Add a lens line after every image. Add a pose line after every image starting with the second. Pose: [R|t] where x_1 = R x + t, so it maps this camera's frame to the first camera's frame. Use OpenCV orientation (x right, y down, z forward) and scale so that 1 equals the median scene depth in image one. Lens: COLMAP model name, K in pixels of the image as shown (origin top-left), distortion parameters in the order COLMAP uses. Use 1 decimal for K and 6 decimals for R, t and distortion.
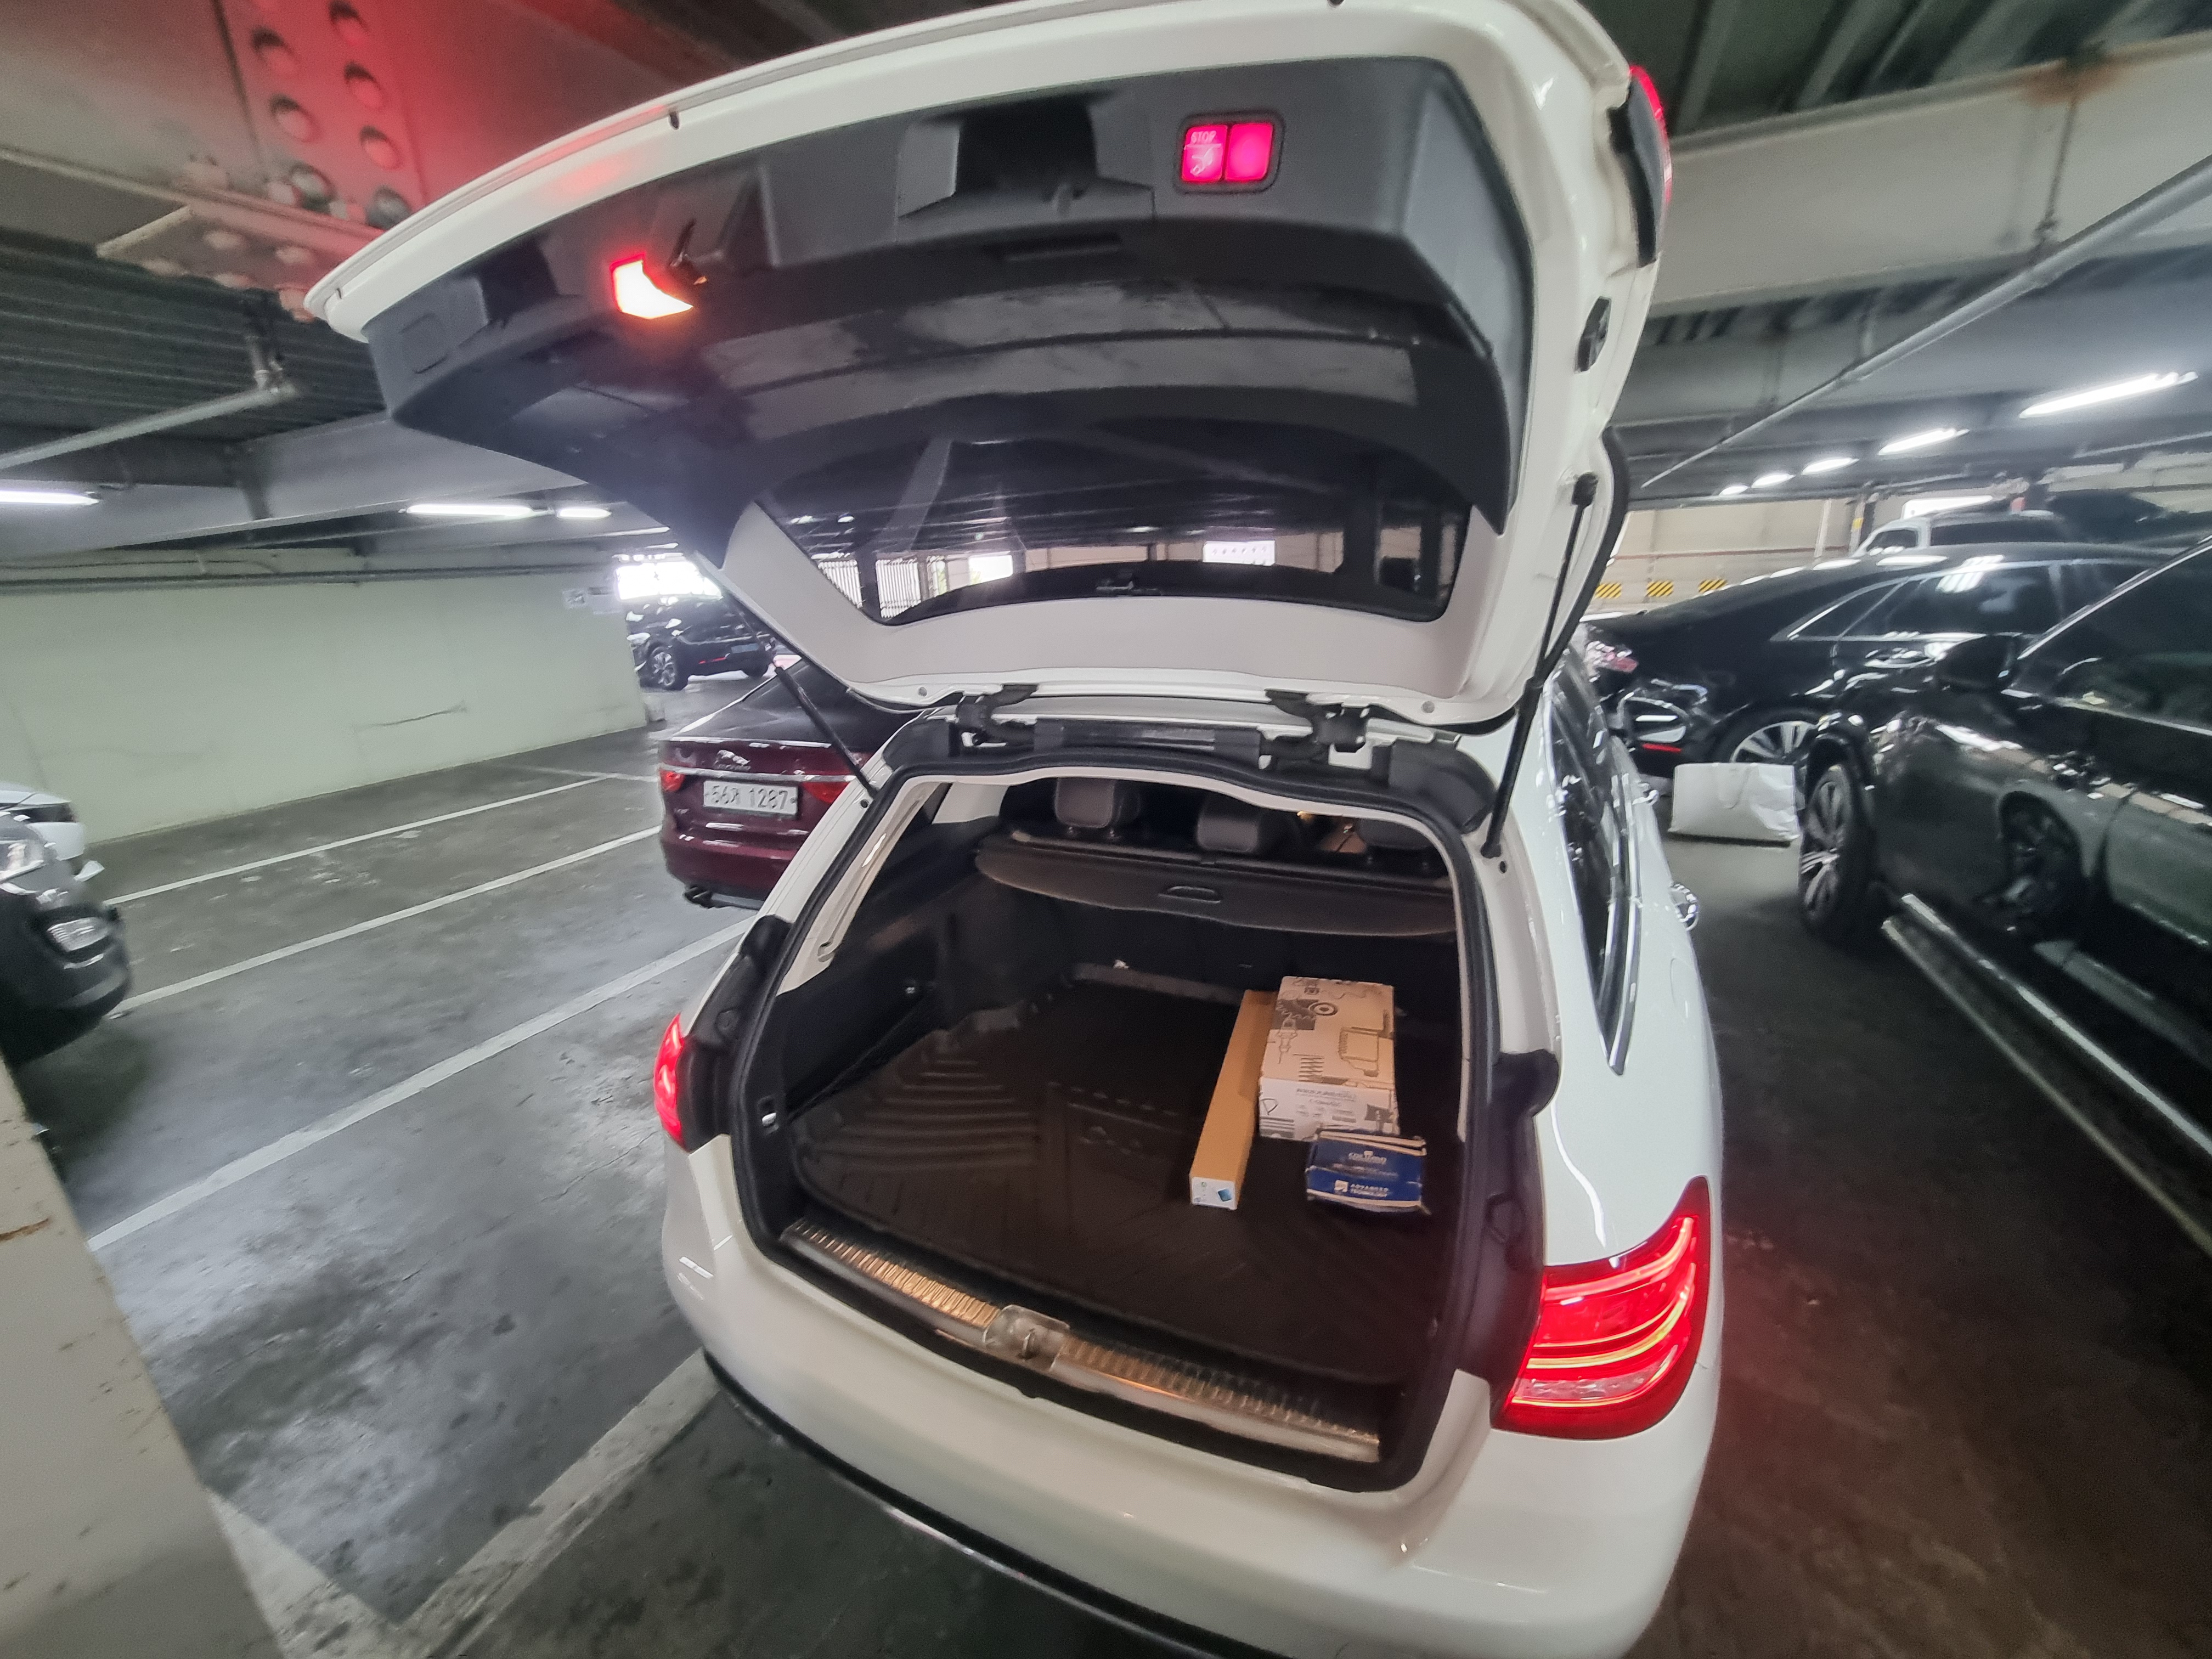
lens RADIAL K [[880.8, 0, 1103.2], [0, 880.8, 835.9], [0, 0, 1]] dist [-0.001991, 0.000302]
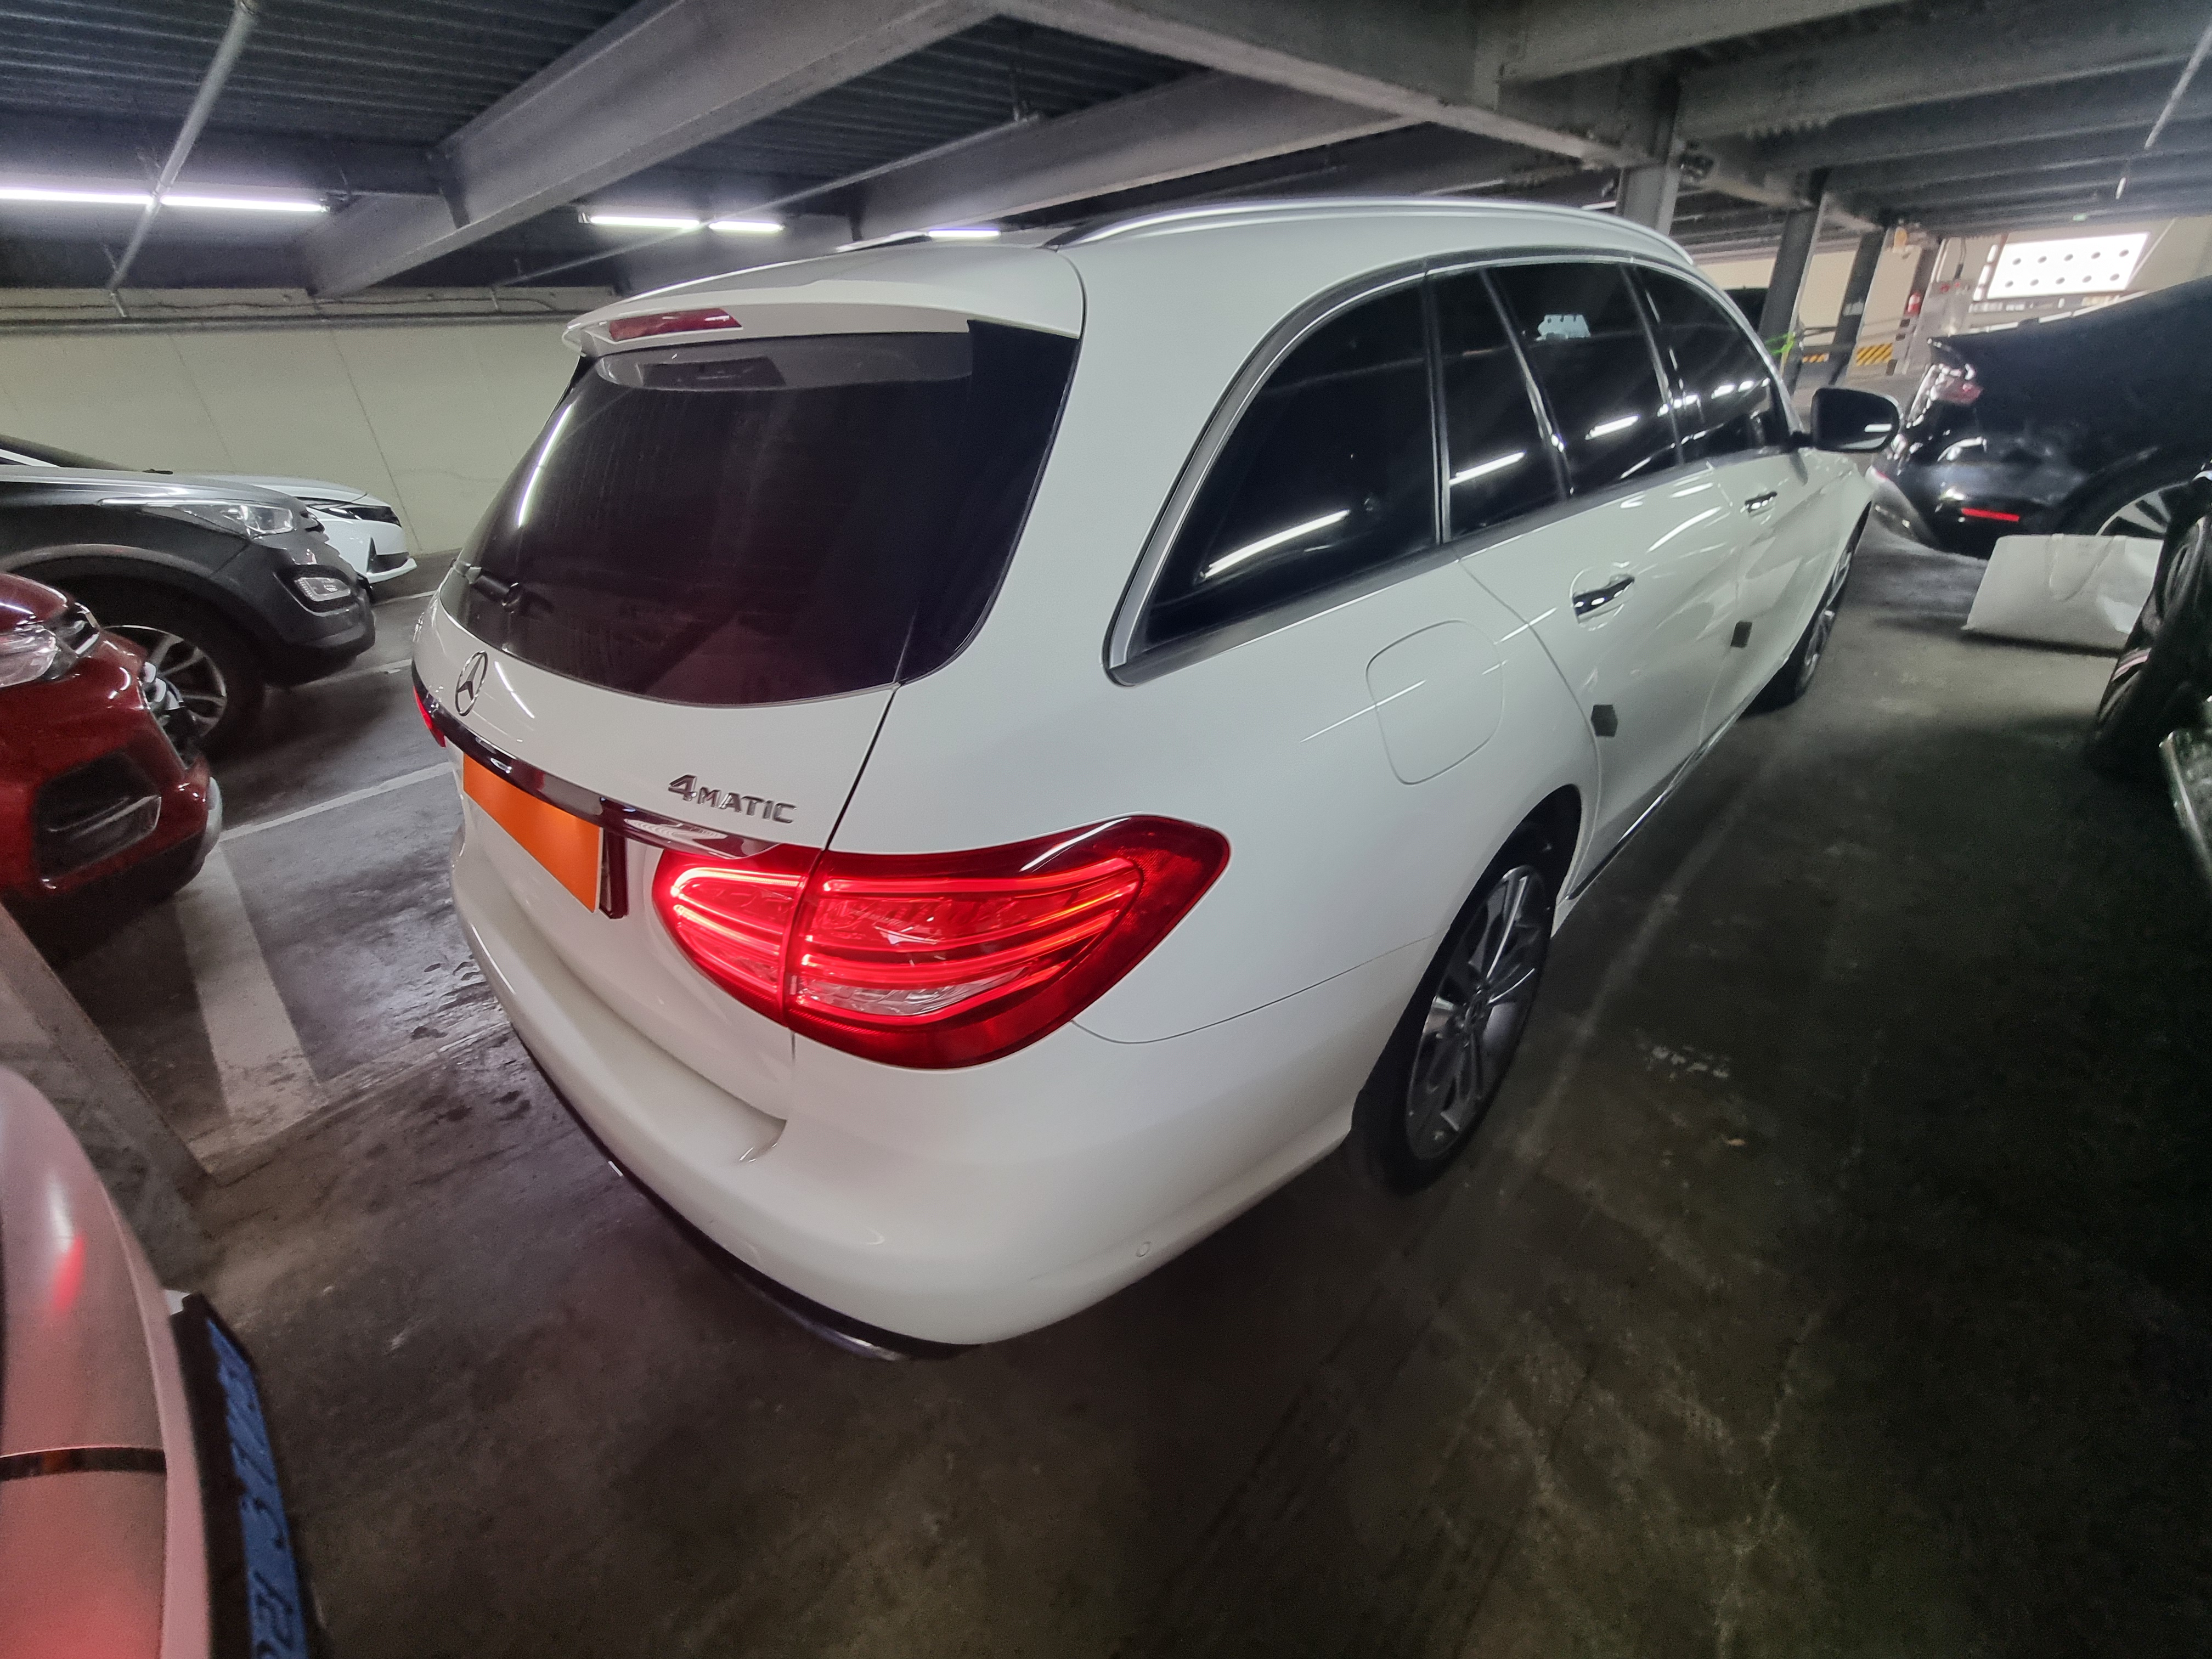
lens RADIAL K [[881.9, 0, 1137.5], [0, 881.9, 828.4], [0, 0, 1]] dist [-0.002682, -0.000457]
pose [[0.955609, 0.134350, -0.262223, 0.327744], [-0.077663, 0.973370, 0.215682, 0.090998], [0.284217, -0.185743, 0.940596, 0.109264]]
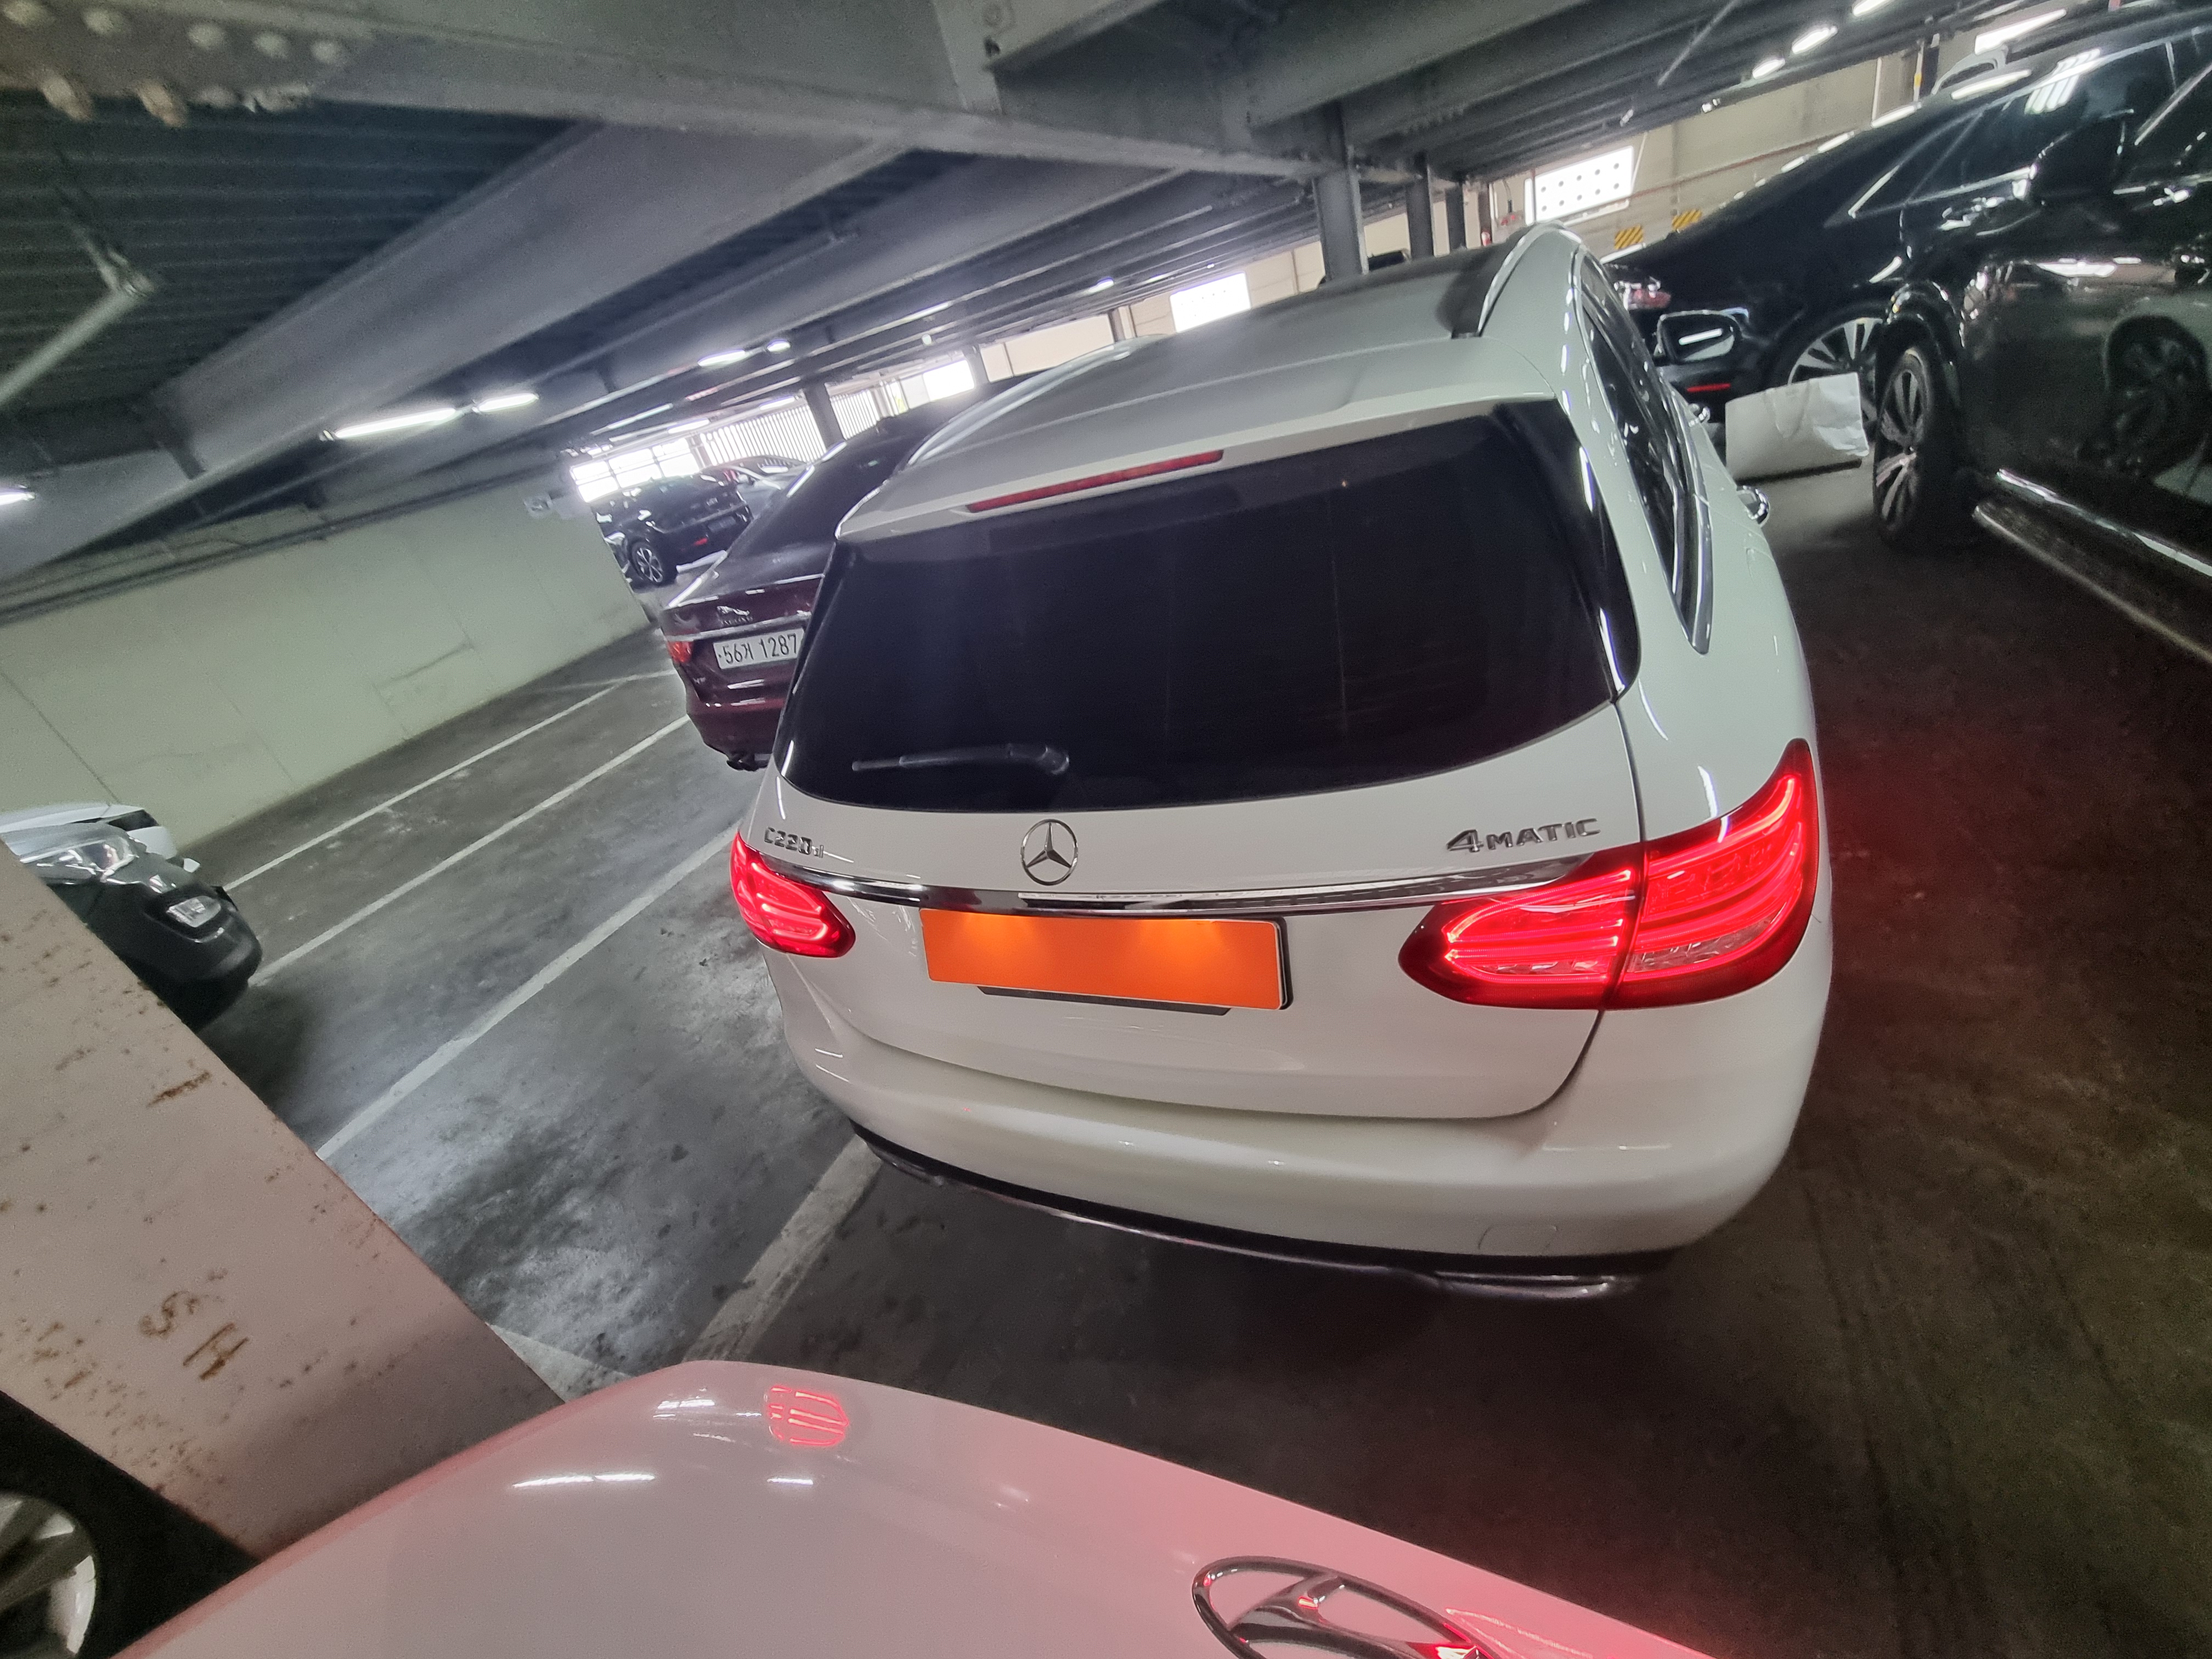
lens RADIAL K [[879.5, 0, 1106.0], [0, 879.5, 829.5], [0, 0, 1]] dist [-0.001023, -0.000699]
pose [[0.976385, -0.205066, -0.067980, -0.002183], [0.214433, 0.958198, 0.189409, 0.055388], [0.026297, -0.199513, 0.979542, 0.014620]]
